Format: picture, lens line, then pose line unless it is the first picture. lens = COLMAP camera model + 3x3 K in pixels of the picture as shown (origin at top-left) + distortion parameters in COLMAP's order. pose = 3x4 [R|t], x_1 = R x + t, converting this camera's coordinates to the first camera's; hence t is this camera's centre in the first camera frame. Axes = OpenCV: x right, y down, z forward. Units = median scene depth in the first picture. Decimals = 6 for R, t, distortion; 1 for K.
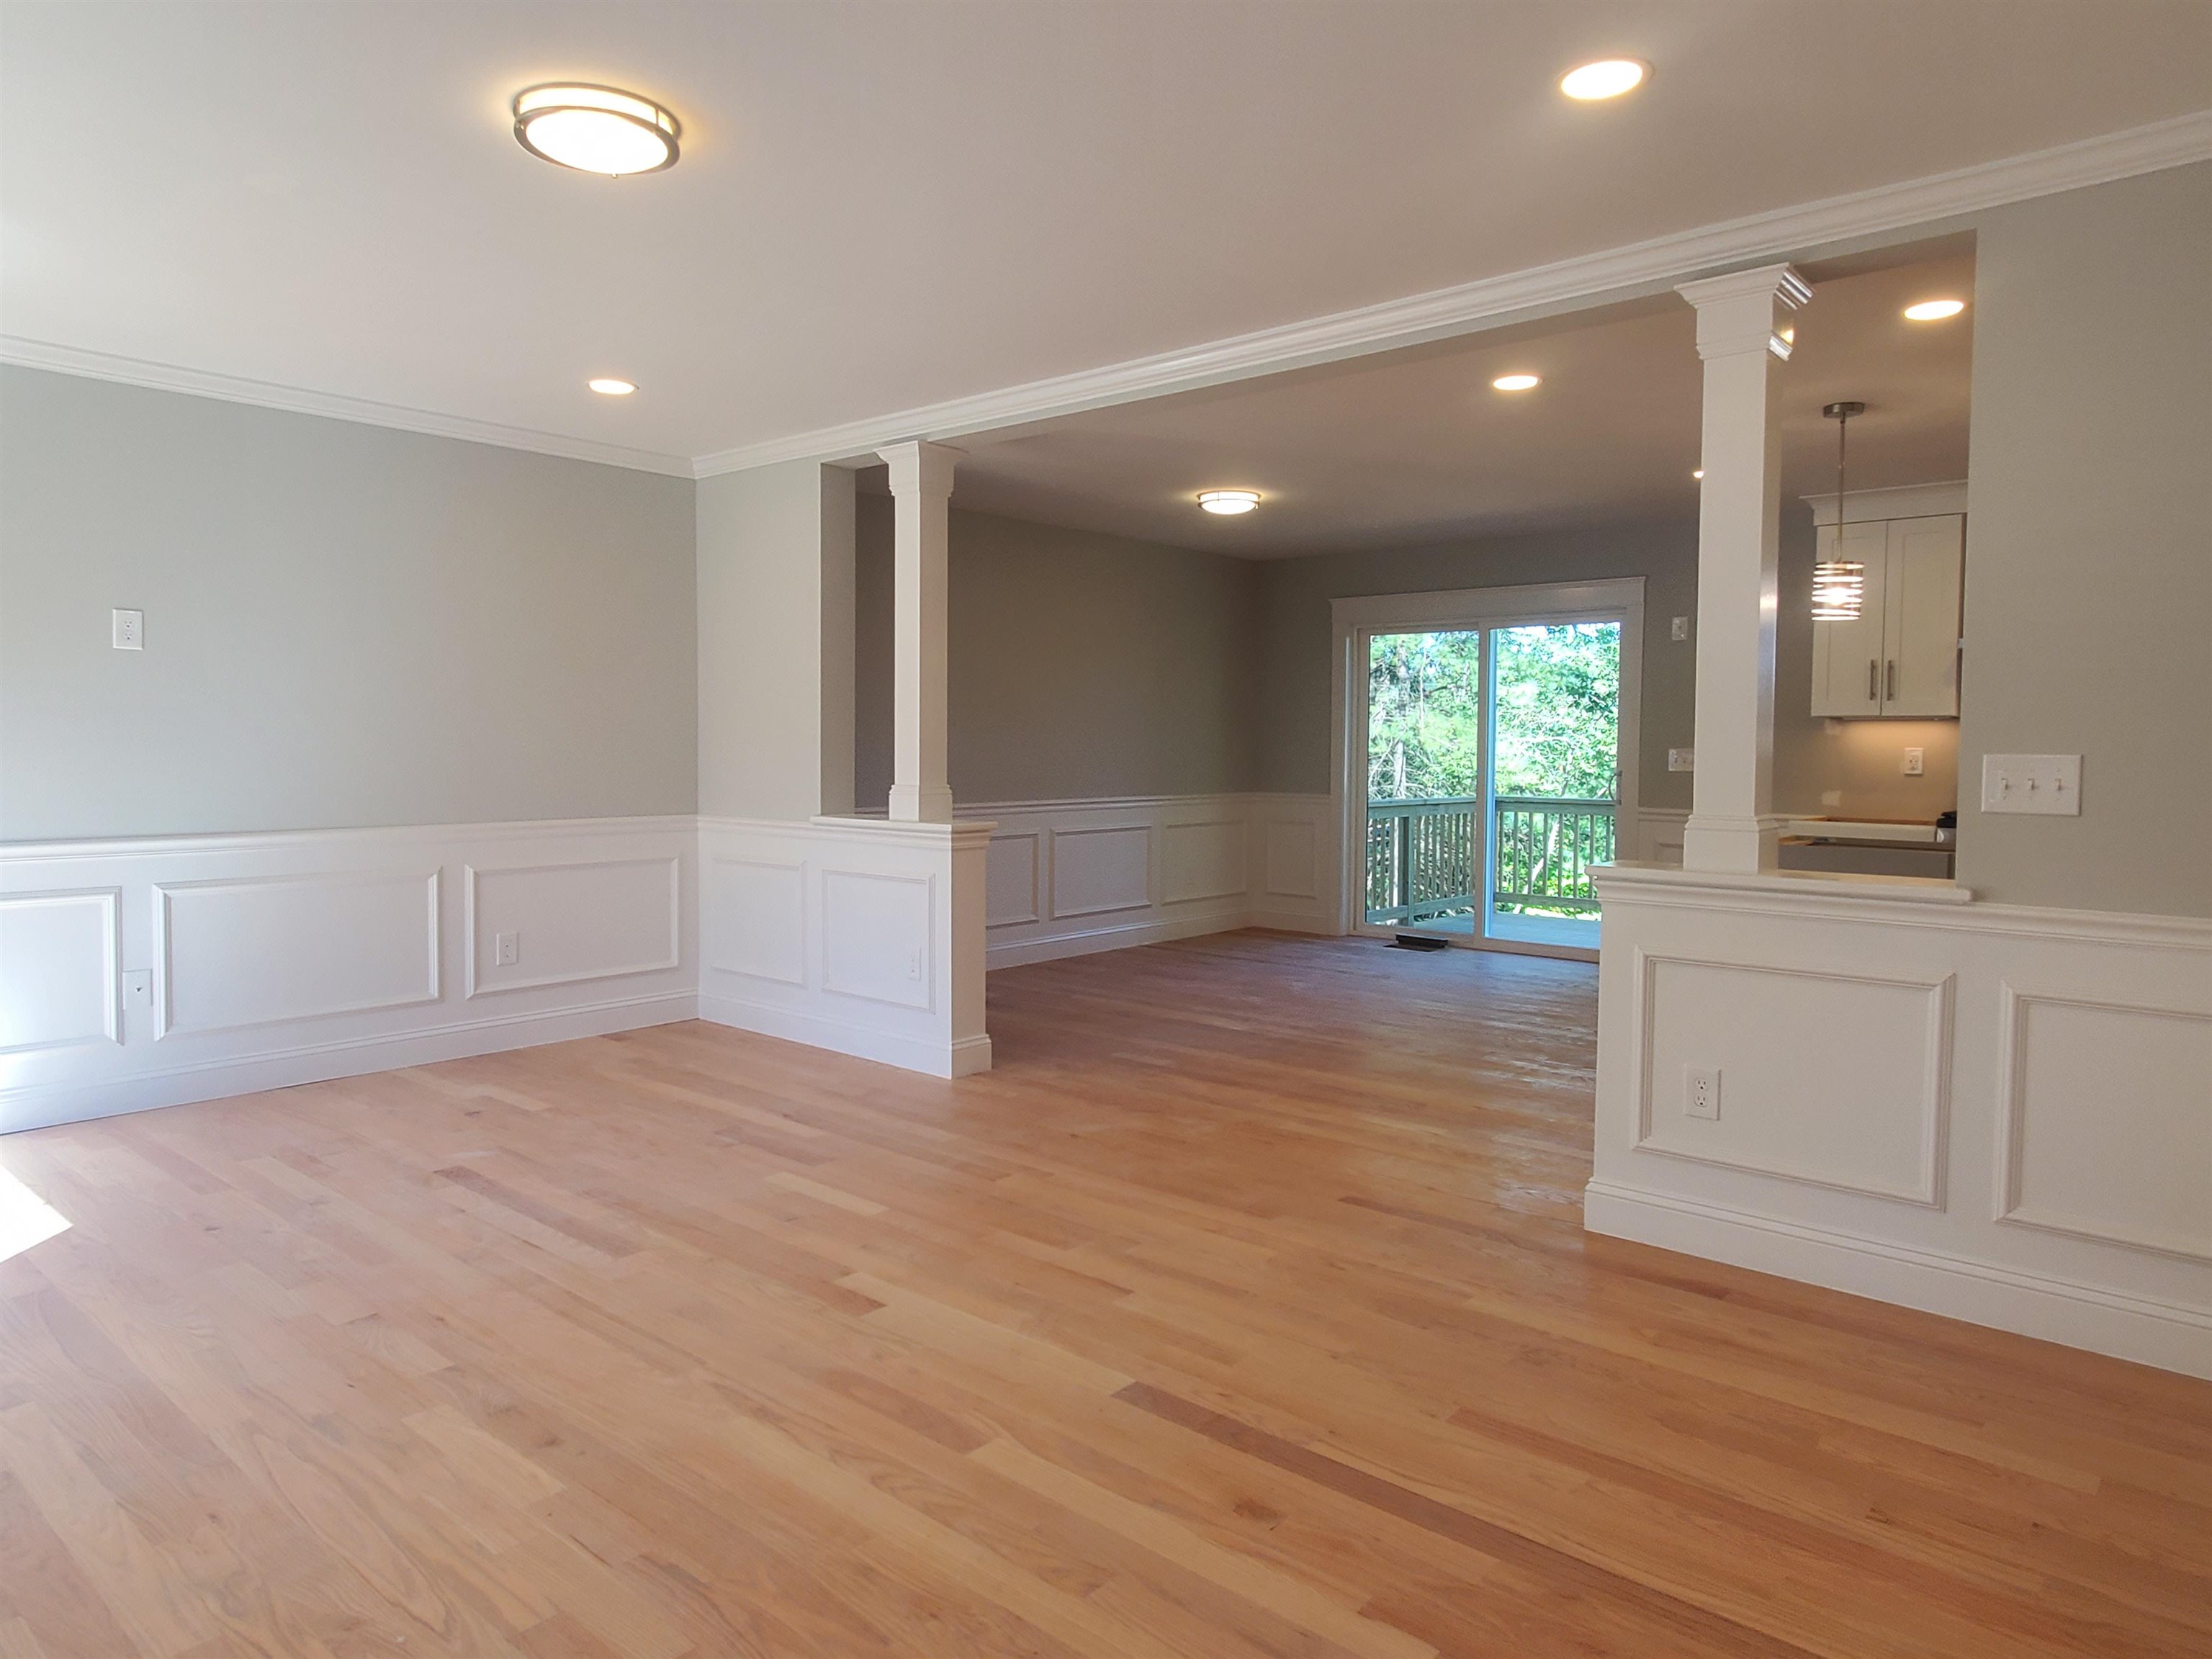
lens RADIAL K [[1388.4, 0, 1110.7], [0, 1388.4, 804.1], [0, 0, 1]] dist [0.002996, 0.000356]
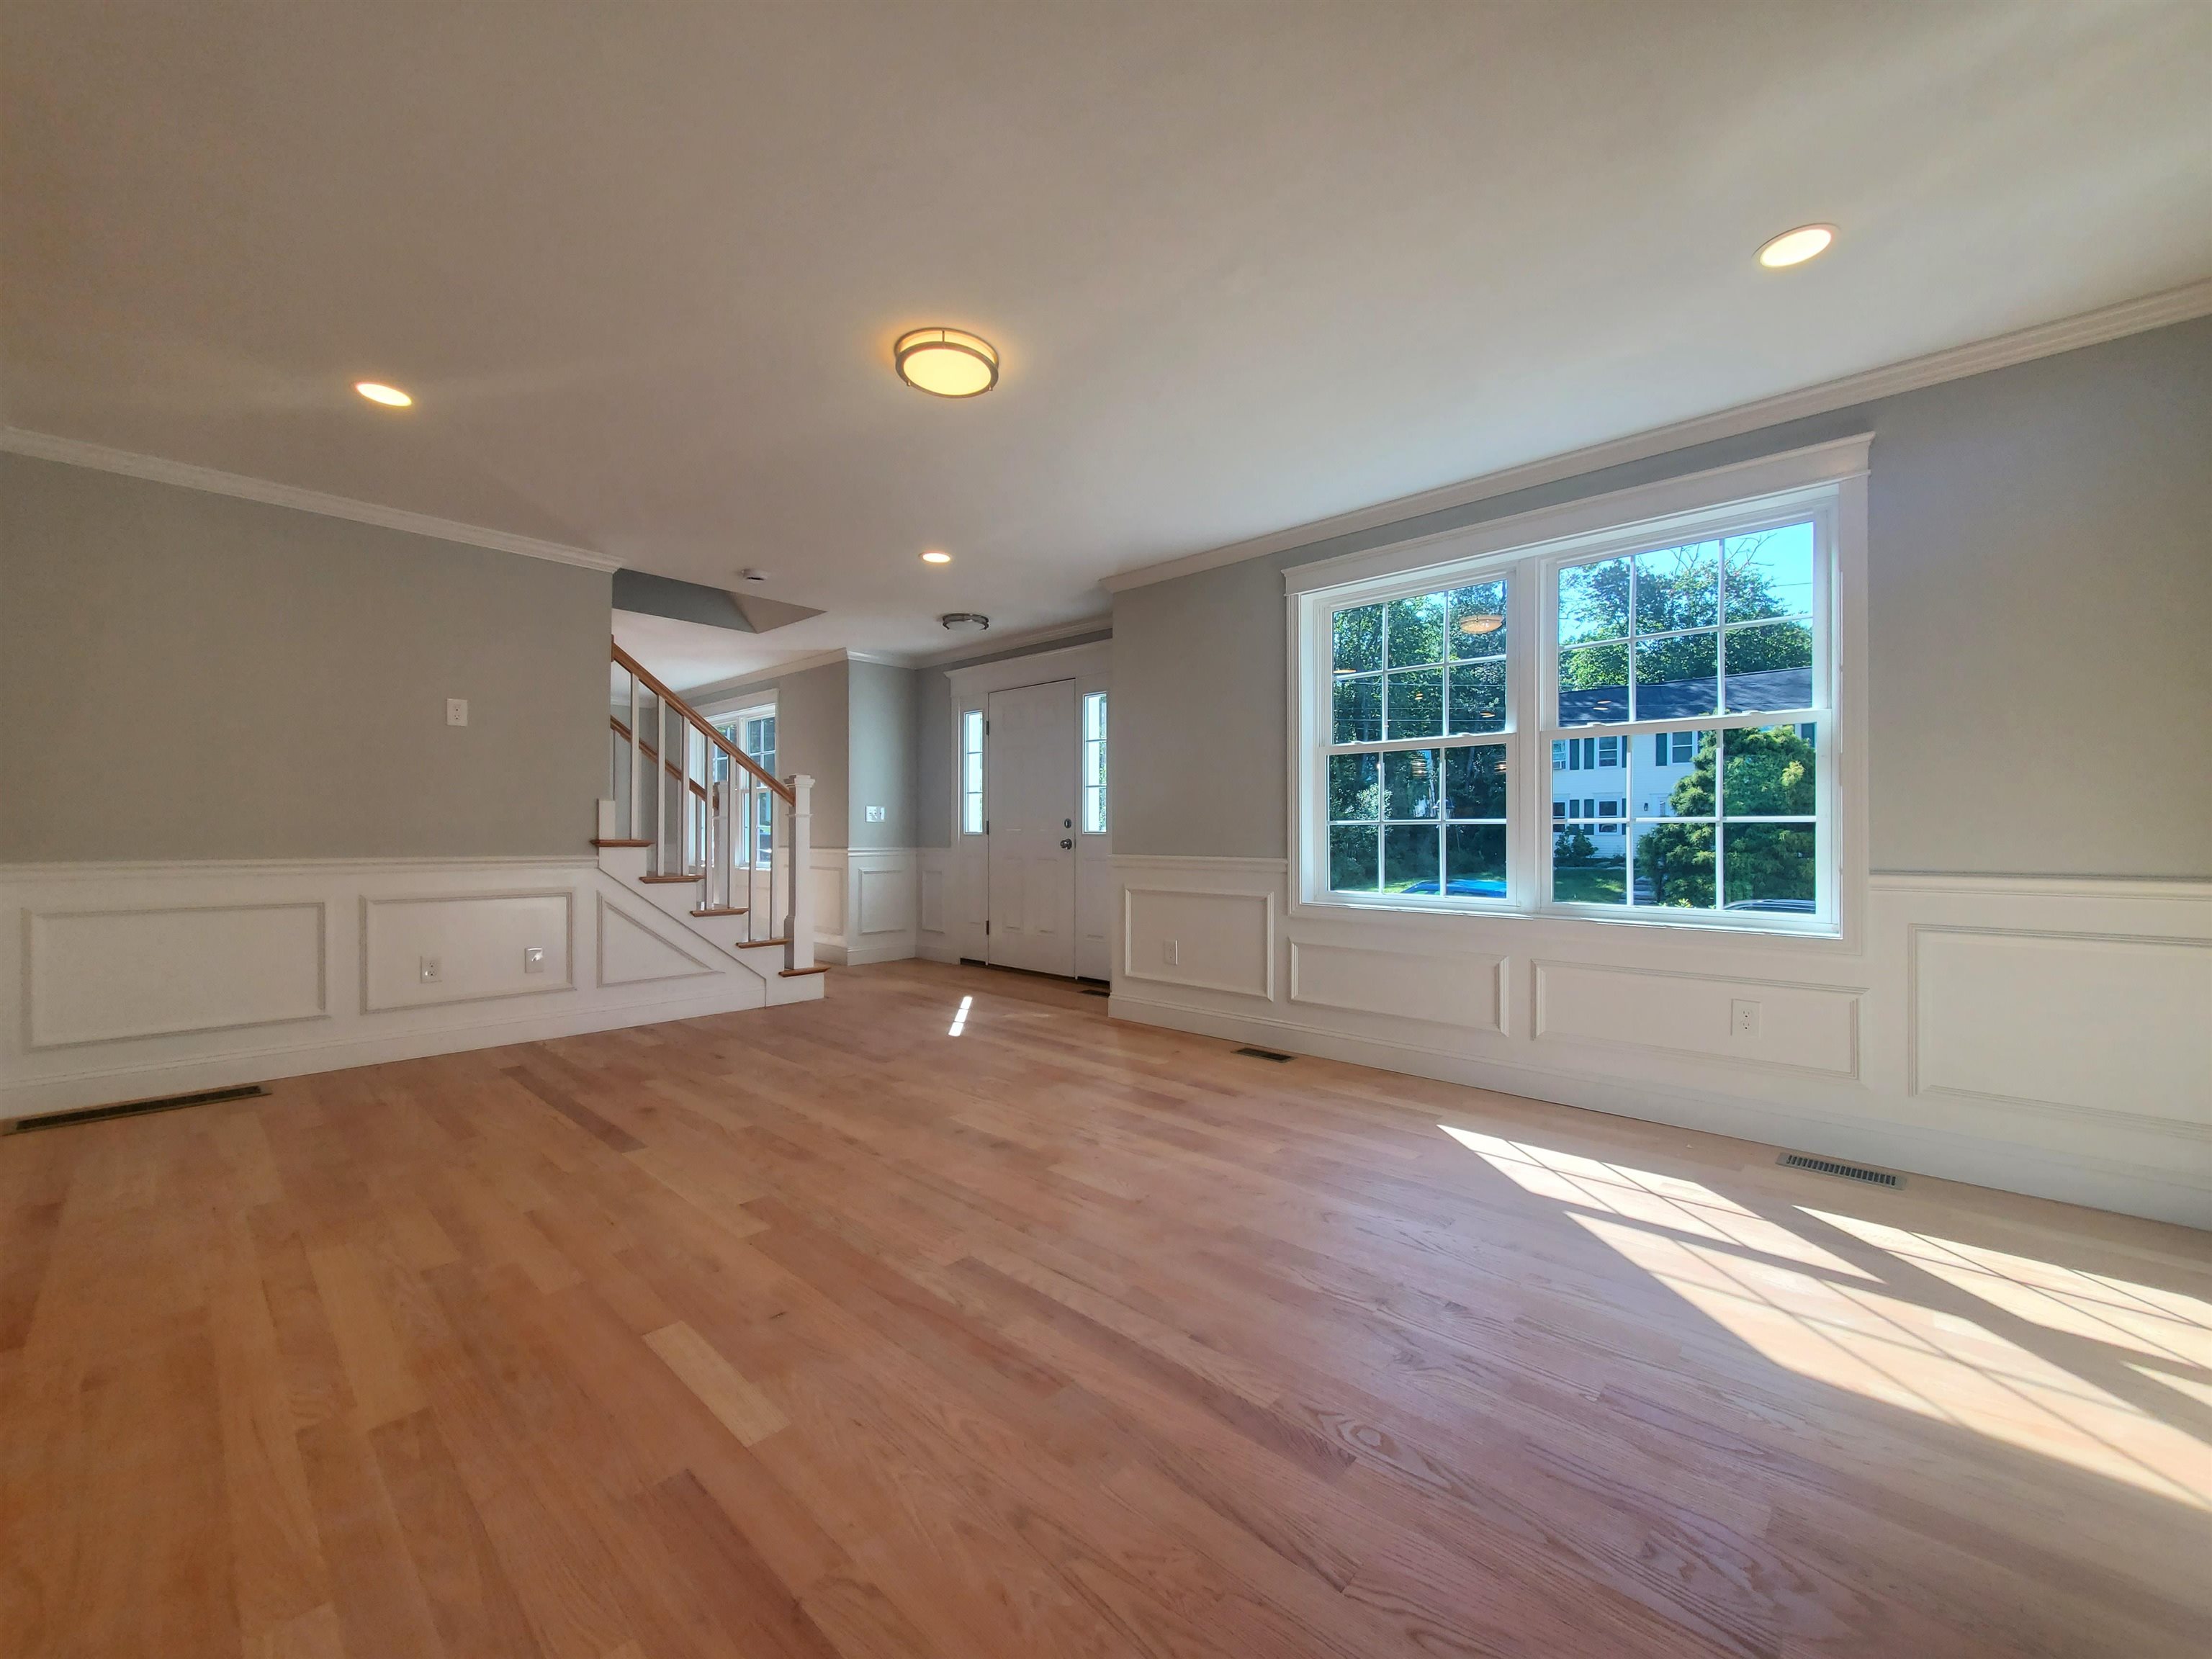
lens RADIAL K [[880.8, 0, 1099.9], [0, 880.8, 828.7], [0, 0, 1]] dist [0.001114, 0.000047]
pose [[-0.999102, -0.010726, 0.041000, -0.467631], [-0.009280, 0.999334, 0.035288, -0.008251], [-0.041351, 0.034876, -0.998536, 1.606849]]
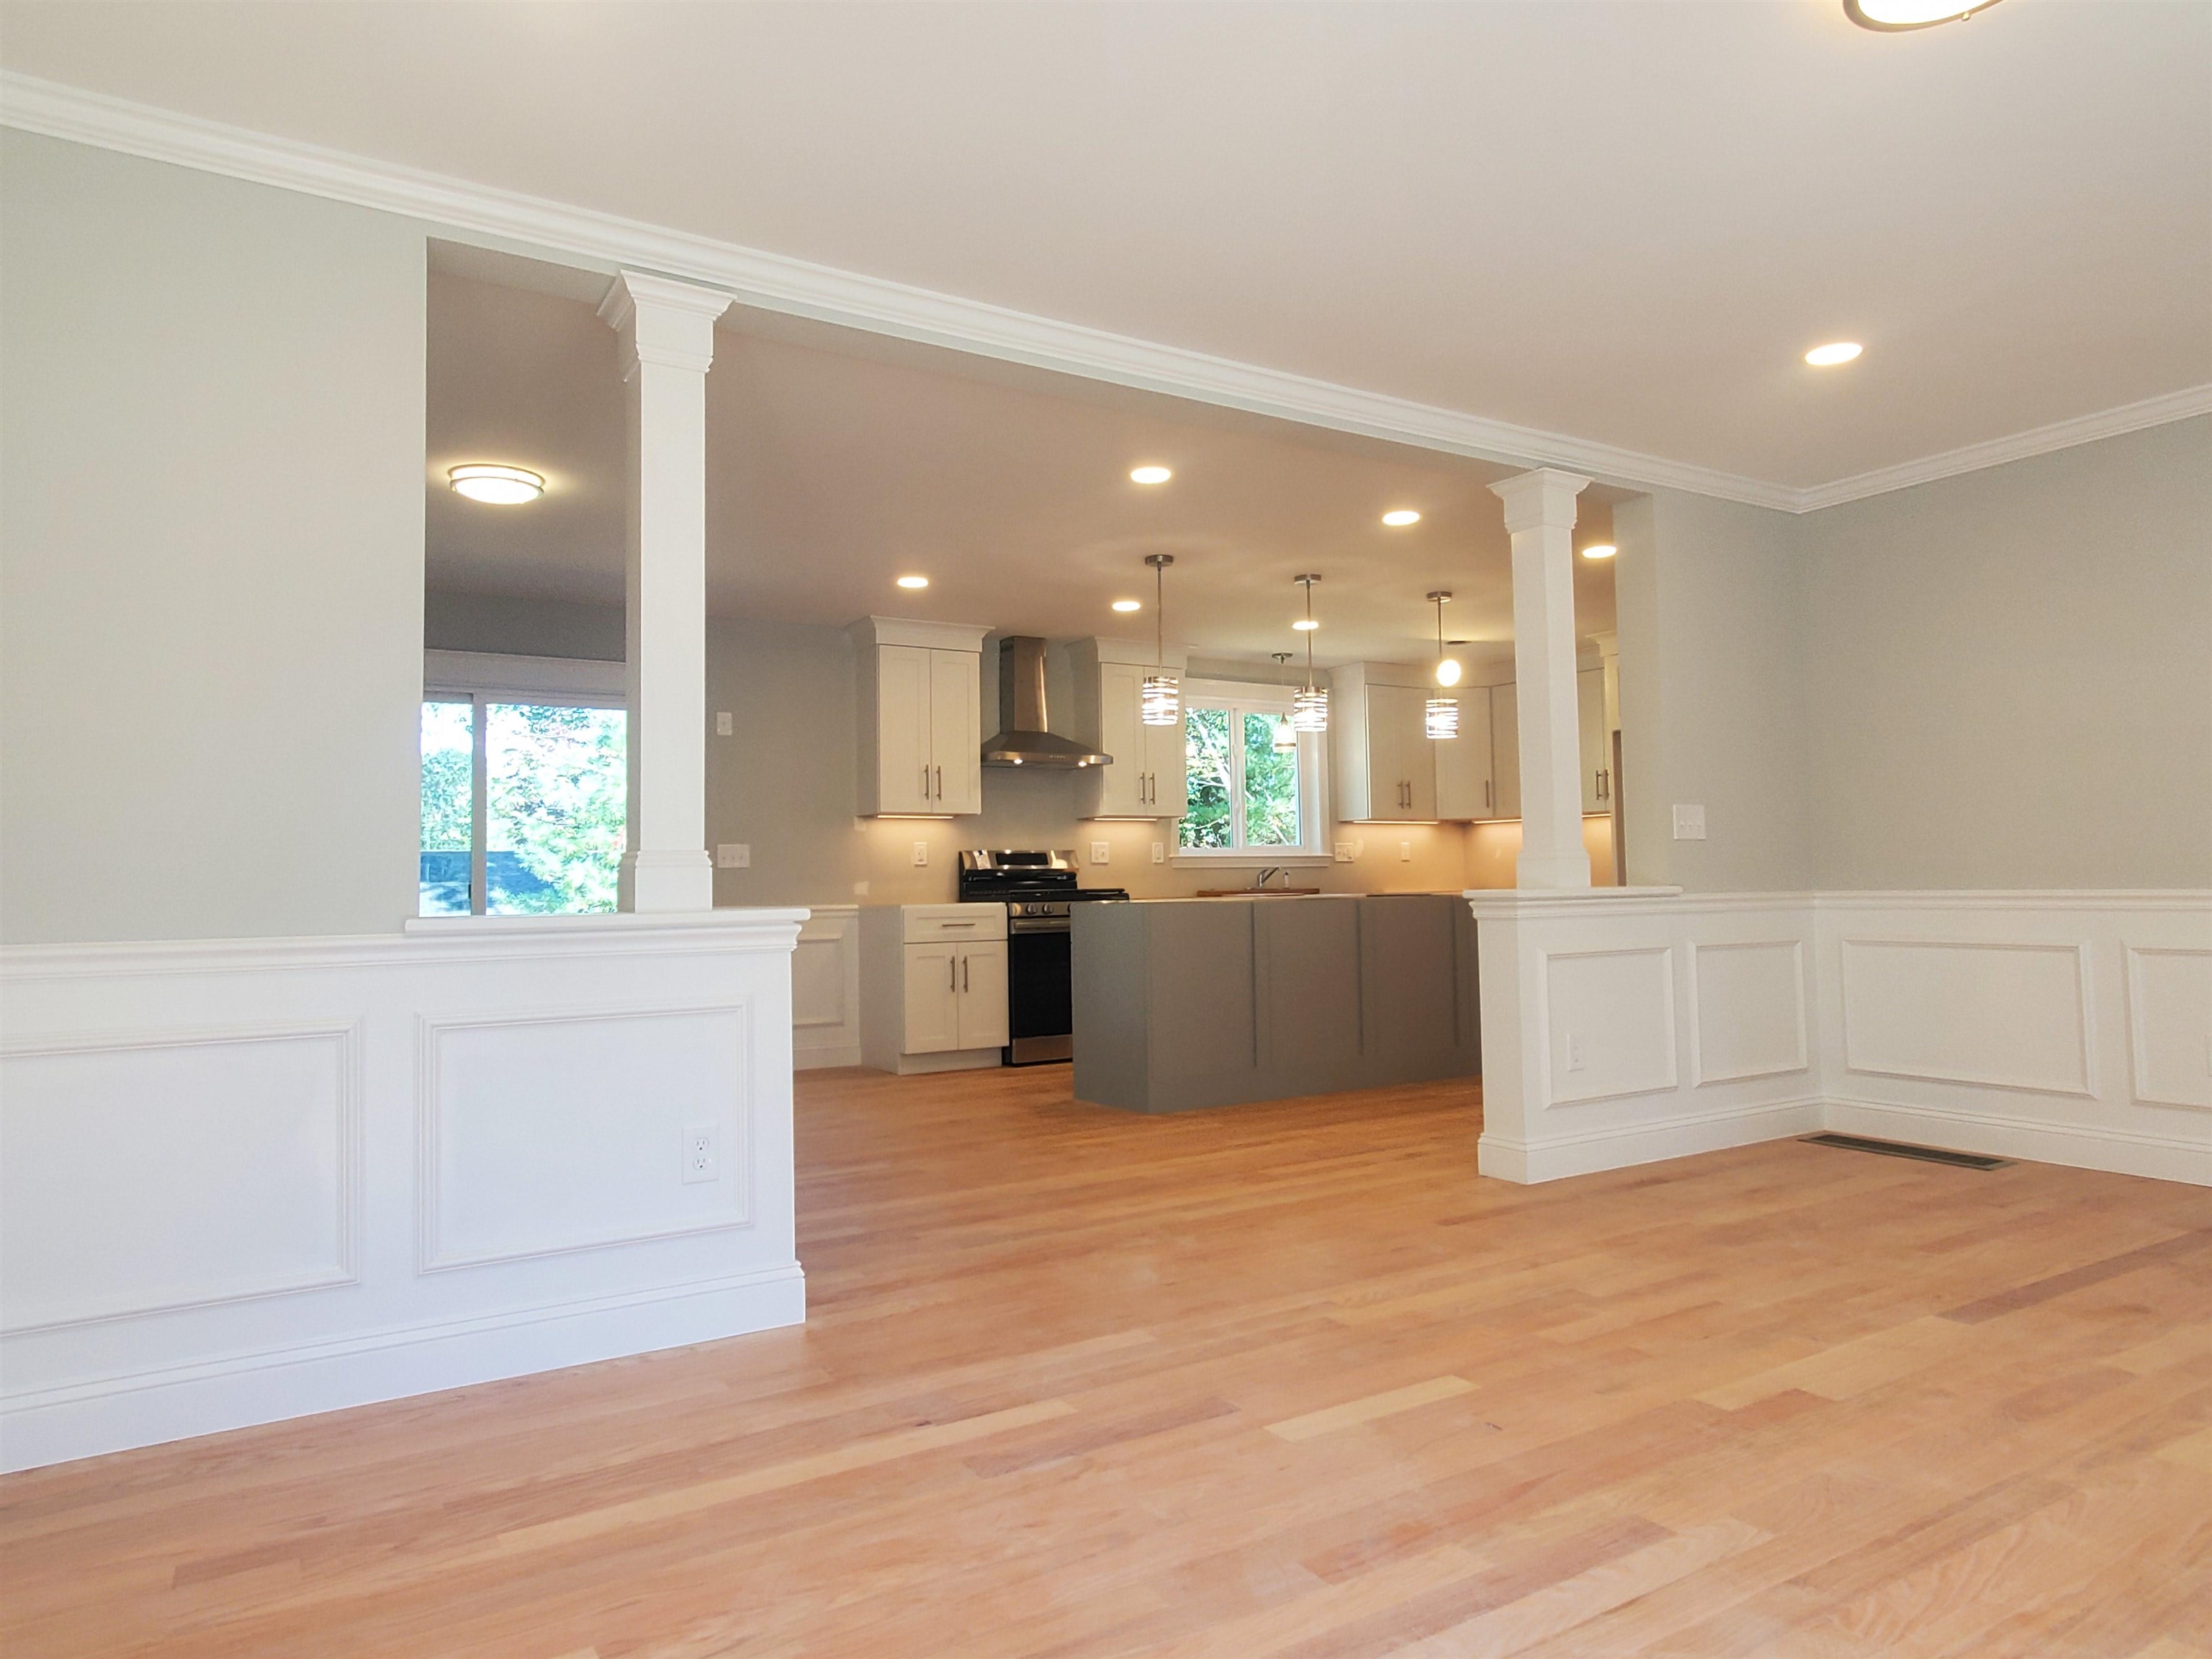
lens RADIAL K [[1388.4, 0, 1110.7], [0, 1388.4, 804.1], [0, 0, 1]] dist [0.002996, 0.000356]
pose [[0.296583, 0.042627, 0.954055, -1.029432], [0.060400, 0.996166, -0.063285, 0.023879], [-0.953095, 0.076394, 0.292871, 1.022848]]
